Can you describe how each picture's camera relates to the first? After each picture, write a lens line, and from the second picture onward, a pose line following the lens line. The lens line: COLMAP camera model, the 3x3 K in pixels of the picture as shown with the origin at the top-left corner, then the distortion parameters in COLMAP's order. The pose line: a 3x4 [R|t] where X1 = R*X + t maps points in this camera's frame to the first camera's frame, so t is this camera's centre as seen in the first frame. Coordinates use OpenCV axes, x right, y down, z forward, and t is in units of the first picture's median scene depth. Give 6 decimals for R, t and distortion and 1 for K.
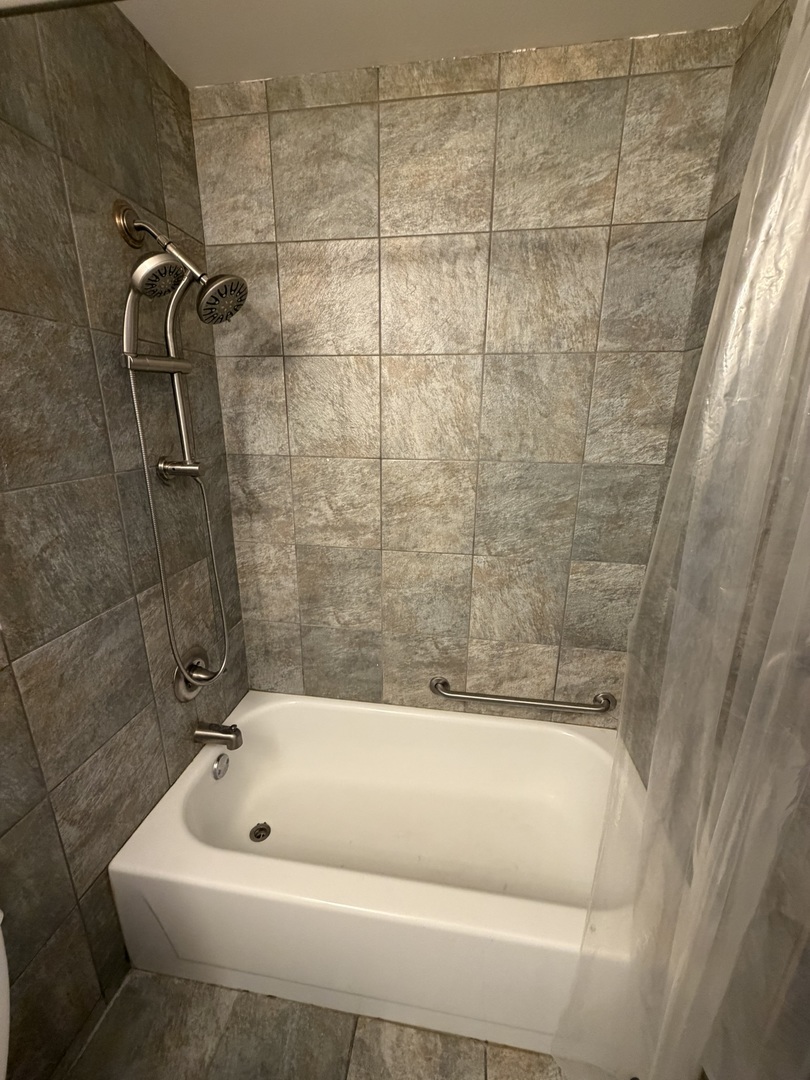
lens RADIAL K [[428.3, 0, 403.9], [0, 428.3, 536.3], [0, 0, 1]] dist [-0.001149, 0.000460]
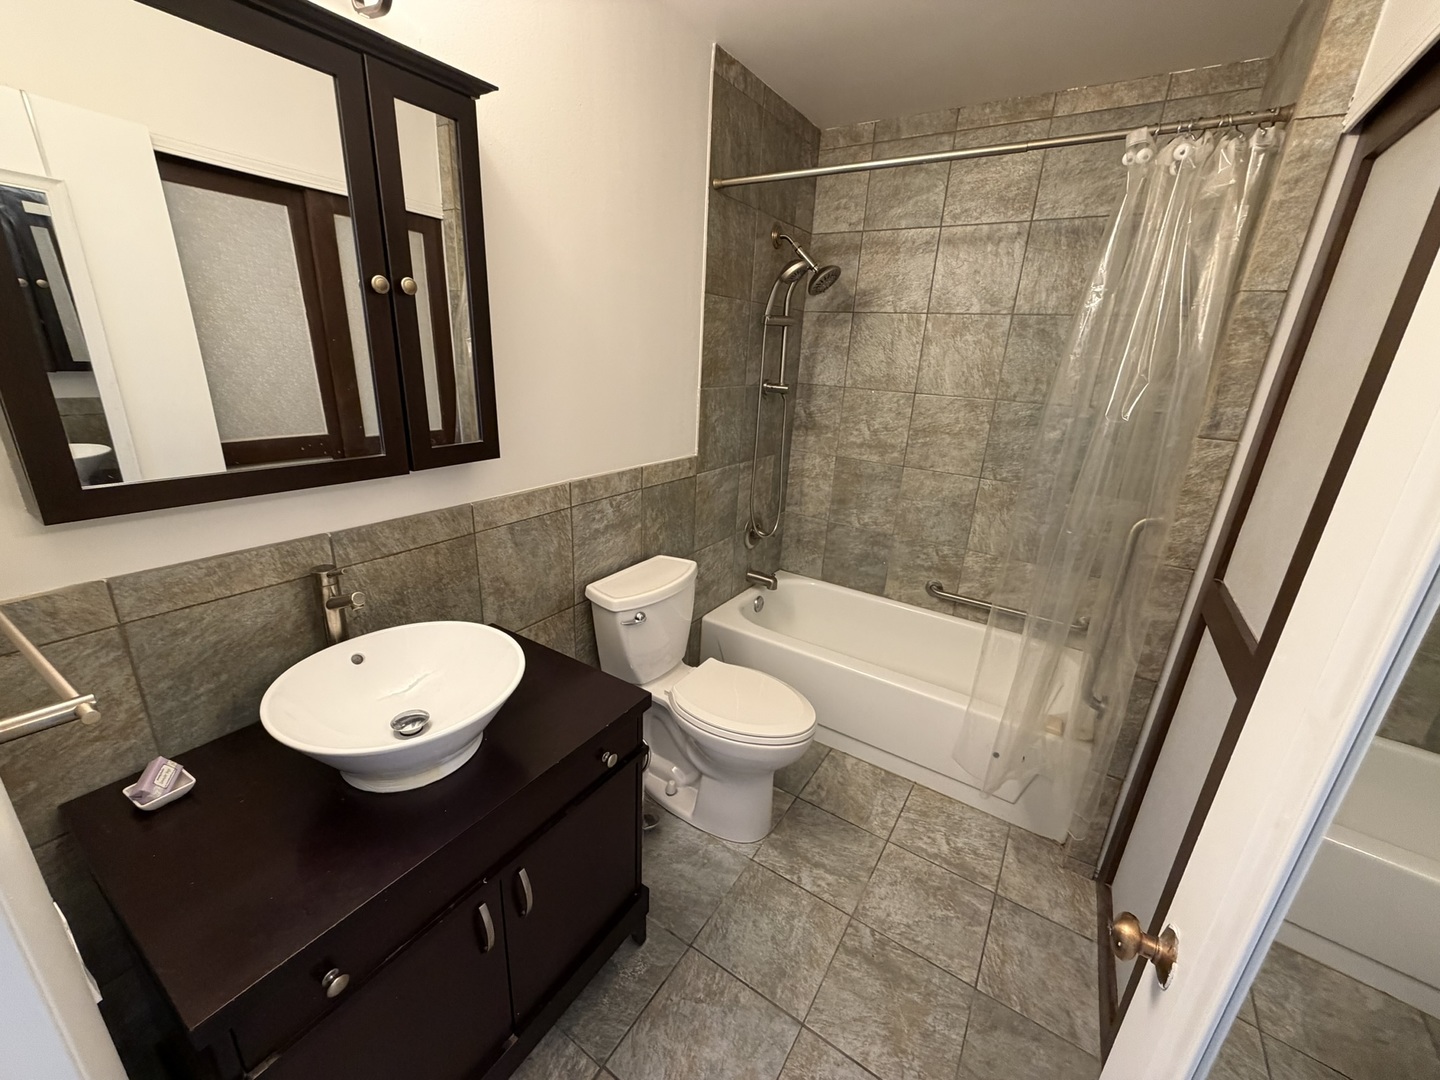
lens RADIAL K [[571.1, 0, 714.7], [0, 571.1, 539.3], [0, 0, 1]] dist [-0.001149, 0.000460]
pose [[0.908408, 0.166163, -0.383647, 0.132351], [-0.155372, 0.986081, 0.059192, 0.247643], [0.388143, 0.005837, 0.921581, -0.827738]]
